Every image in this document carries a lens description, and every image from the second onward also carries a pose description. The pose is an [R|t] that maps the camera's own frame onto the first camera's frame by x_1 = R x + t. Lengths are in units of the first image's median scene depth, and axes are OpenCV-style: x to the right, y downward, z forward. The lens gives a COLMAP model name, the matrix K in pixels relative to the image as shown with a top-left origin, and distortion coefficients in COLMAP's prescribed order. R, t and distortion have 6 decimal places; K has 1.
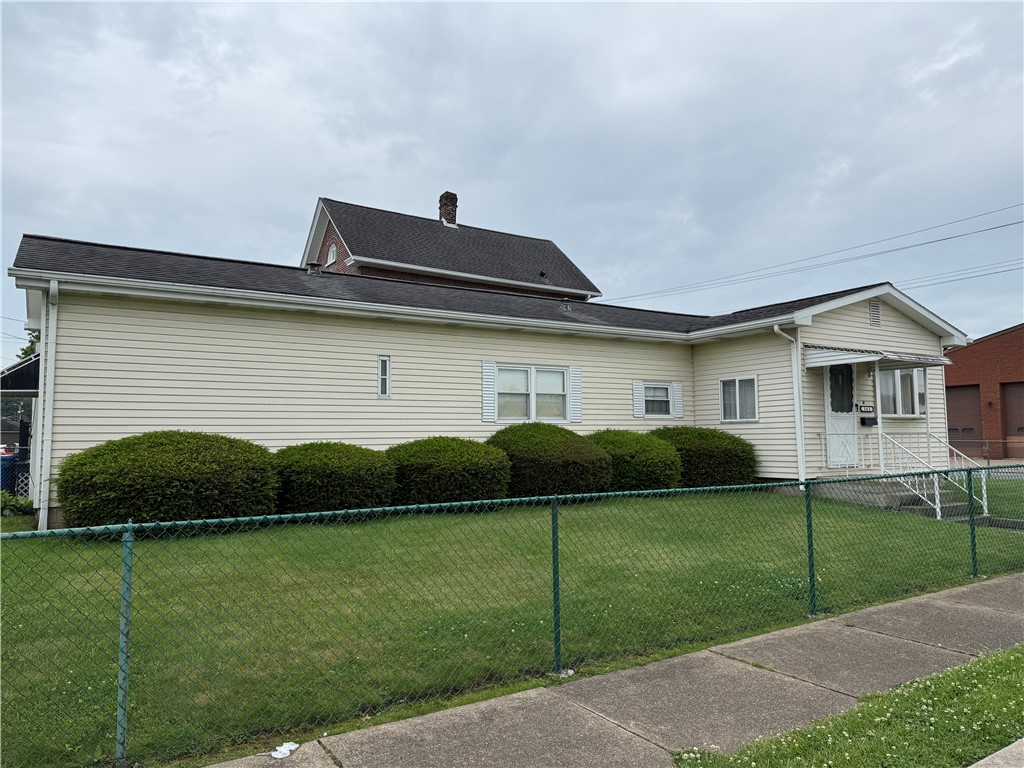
lens RADIAL K [[702.2, 0, 516.7], [0, 702.2, 383.8], [0, 0, 1]] dist [0.132853, -0.096596]
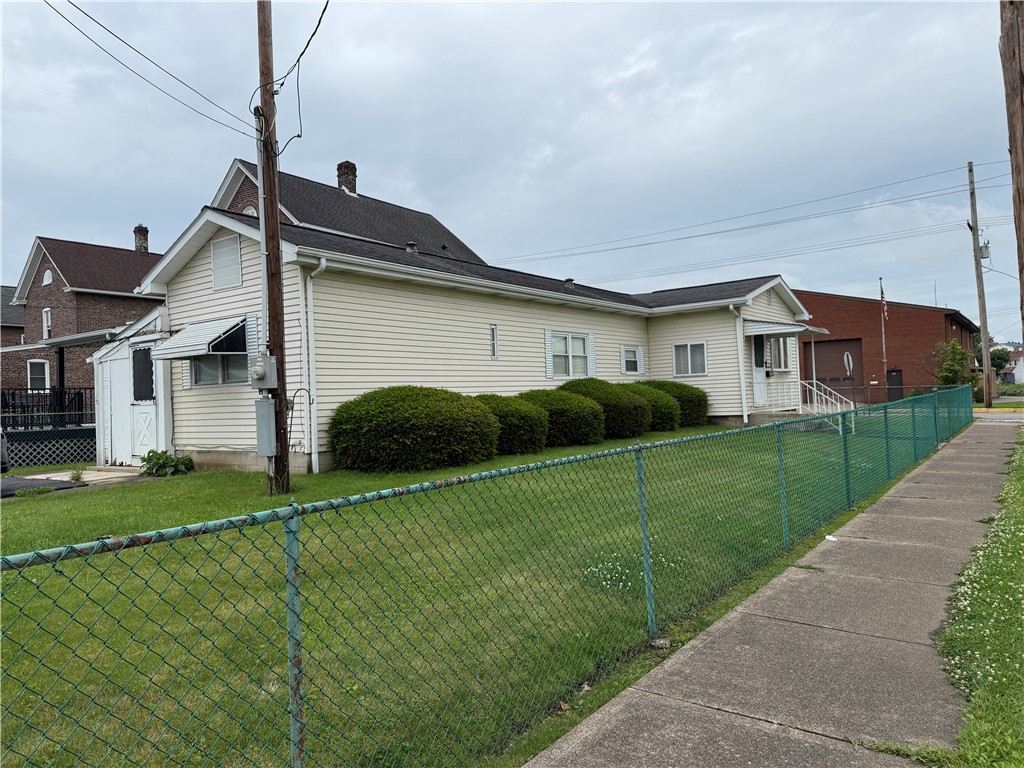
lens RADIAL K [[692.6, 0, 512.0], [0, 692.6, 384.0], [0, 0, 1]] dist [0.151412, -0.202614]
pose [[0.929679, -0.019297, 0.367866, -0.509667], [0.000752, 0.998724, 0.050490, 0.001990], [-0.368371, -0.046663, 0.928507, -0.108481]]
